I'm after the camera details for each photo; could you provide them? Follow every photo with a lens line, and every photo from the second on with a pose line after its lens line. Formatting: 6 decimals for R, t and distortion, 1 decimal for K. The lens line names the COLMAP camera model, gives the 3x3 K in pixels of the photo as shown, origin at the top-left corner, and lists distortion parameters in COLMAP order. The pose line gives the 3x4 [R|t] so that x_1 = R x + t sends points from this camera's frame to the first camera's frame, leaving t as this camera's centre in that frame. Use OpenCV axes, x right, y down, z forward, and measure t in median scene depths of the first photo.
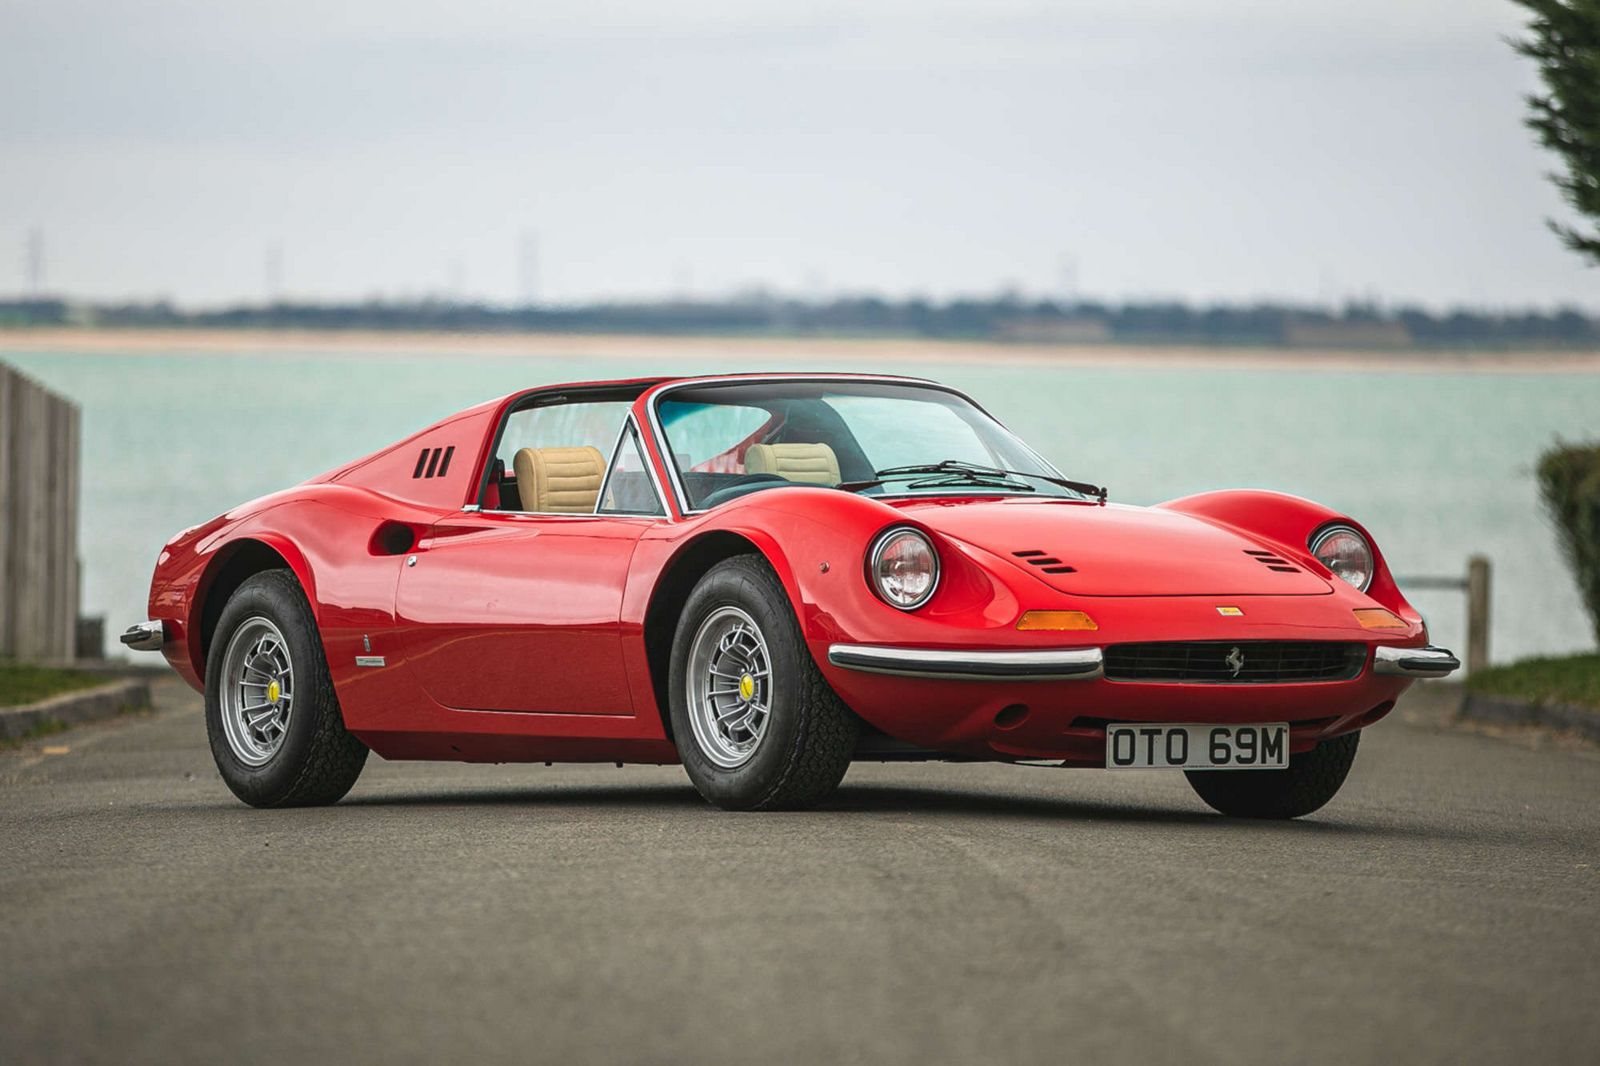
lens RADIAL K [[10343.5, 0, 755.4], [0, 10343.5, 534.2], [0, 0, 1]] dist [1.516207, 0.000000]
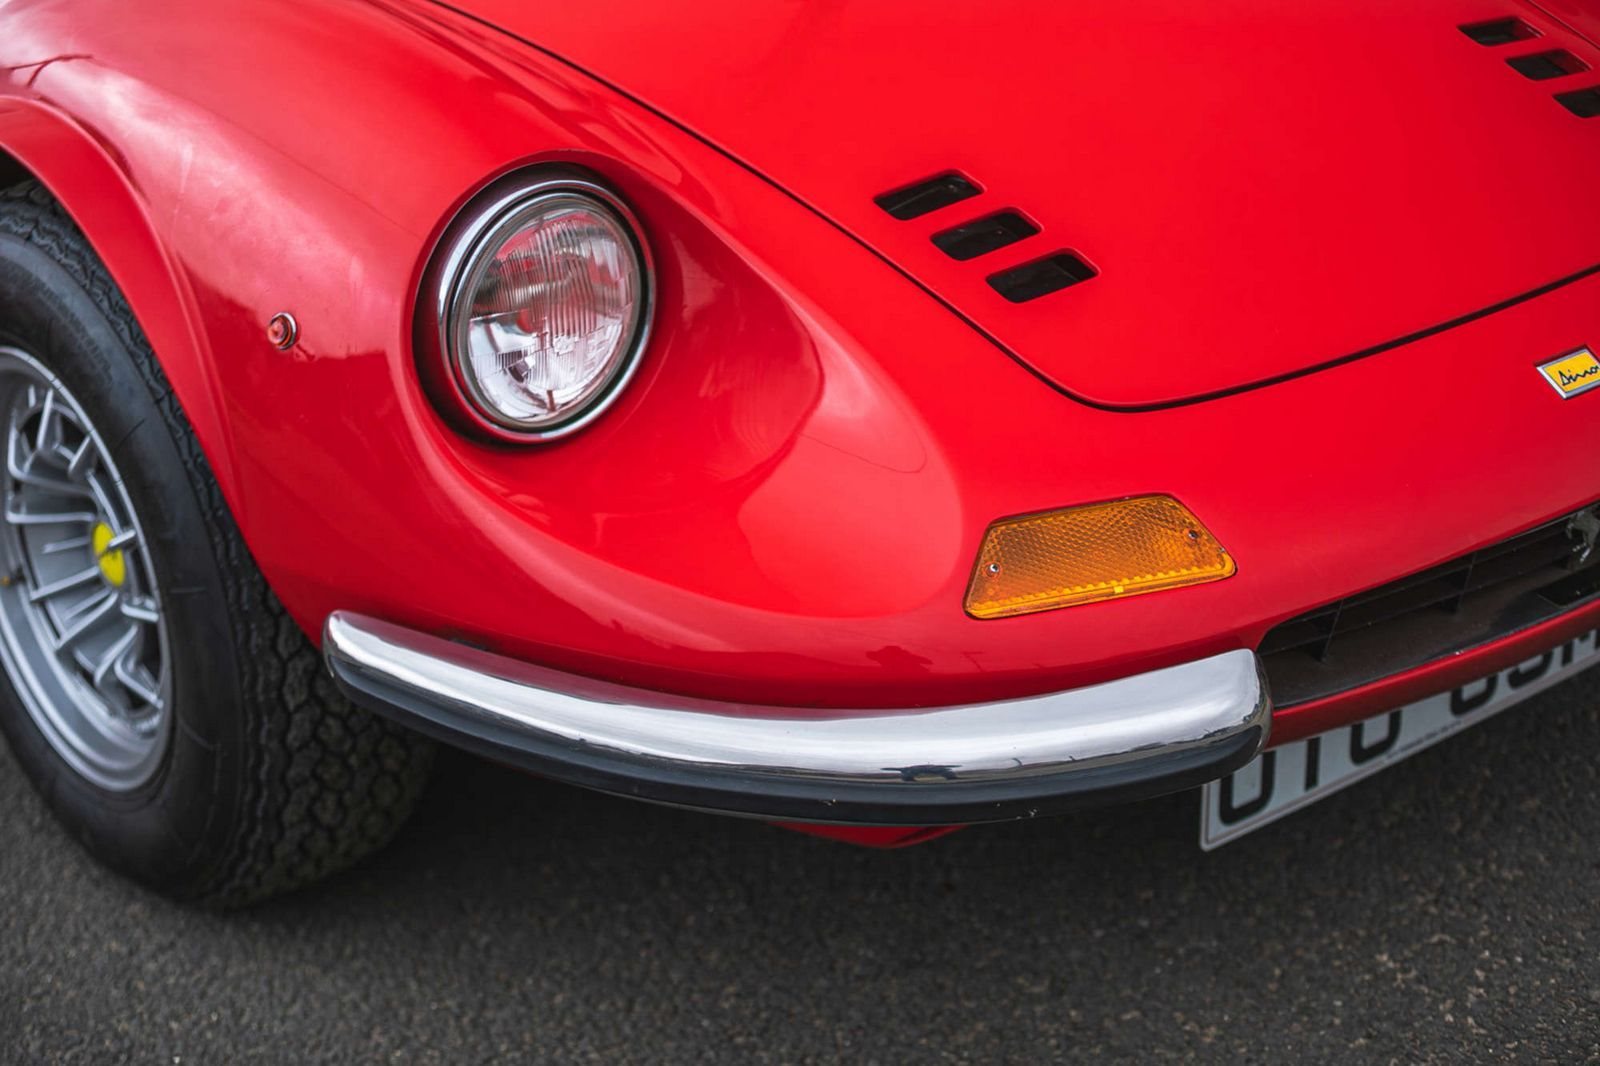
lens RADIAL K [[3285.4, 0, 798.1], [0, 3285.4, 537.9], [0, 0, 1]] dist [-0.266779, 0.000000]
pose [[0.990702, -0.094997, 0.097397, 0.011354], [0.046807, 0.910156, 0.411612, -0.029438], [-0.127748, -0.403226, 0.906140, 0.885270]]
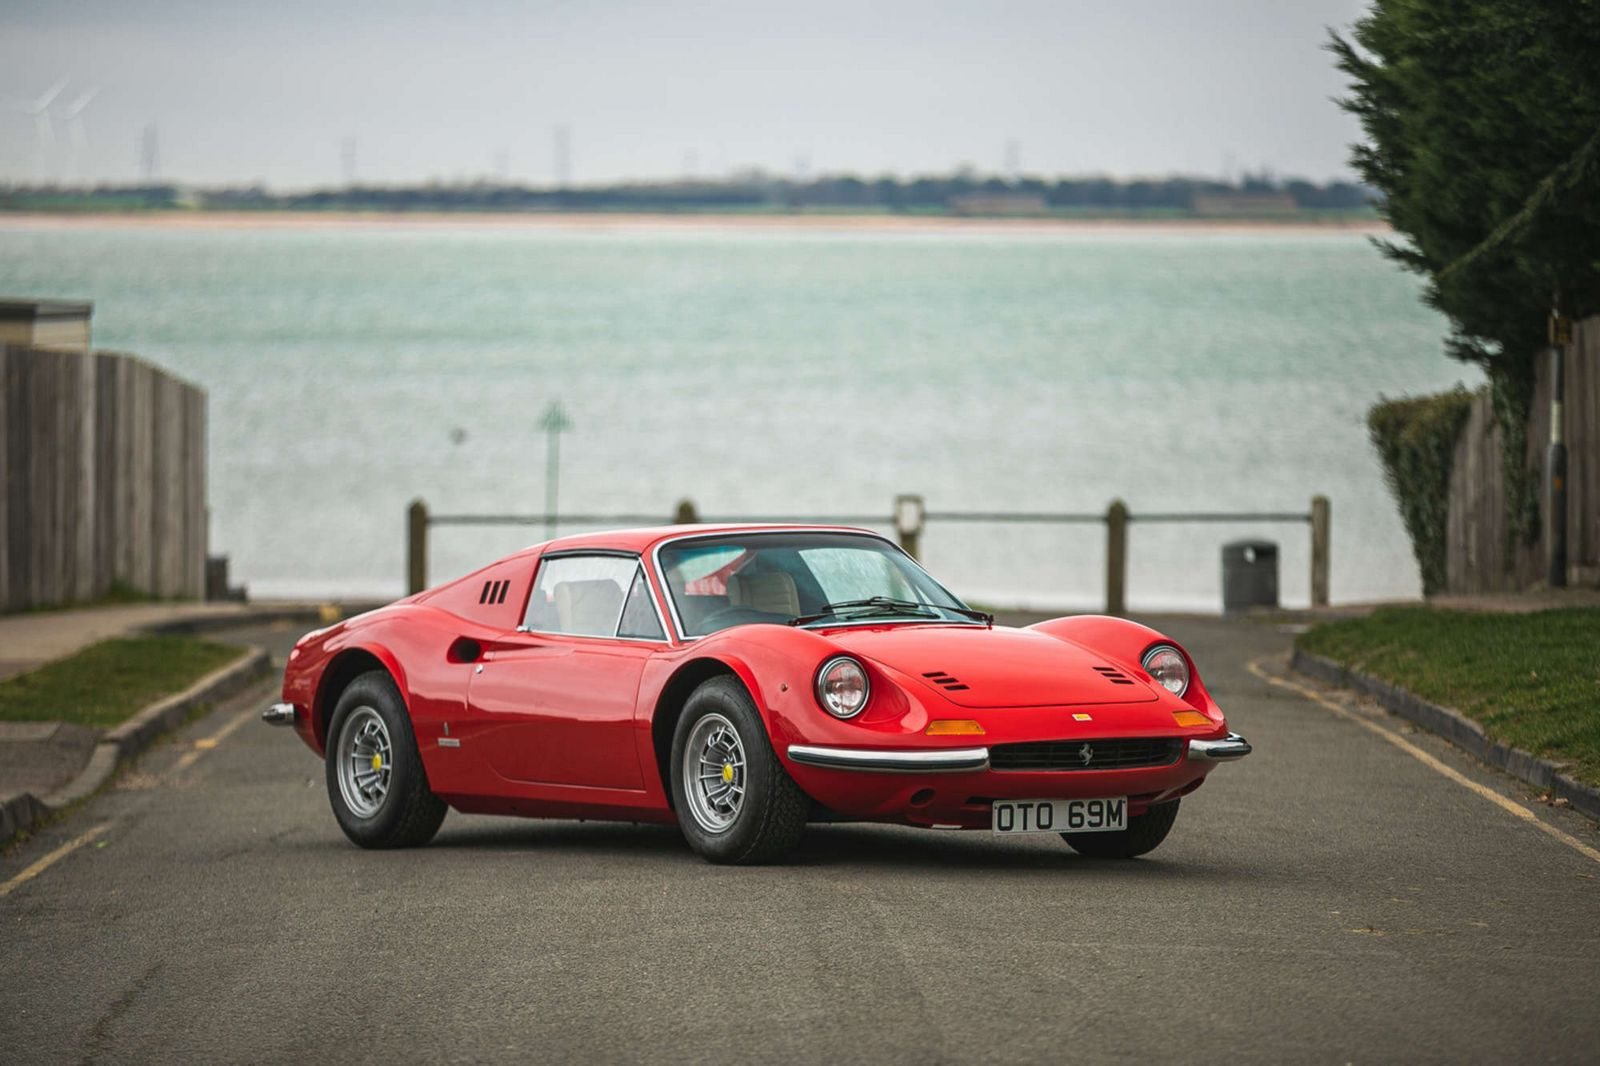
lens RADIAL K [[8765.3, 0, 808.2], [0, 8765.3, 528.1], [0, 0, 1]] dist [0.969291, 0.000000]
pose [[0.999937, -0.009637, 0.005751, 0.003348], [0.009509, 0.999716, 0.021852, -0.041662], [-0.005960, -0.021796, 0.999745, -0.145461]]
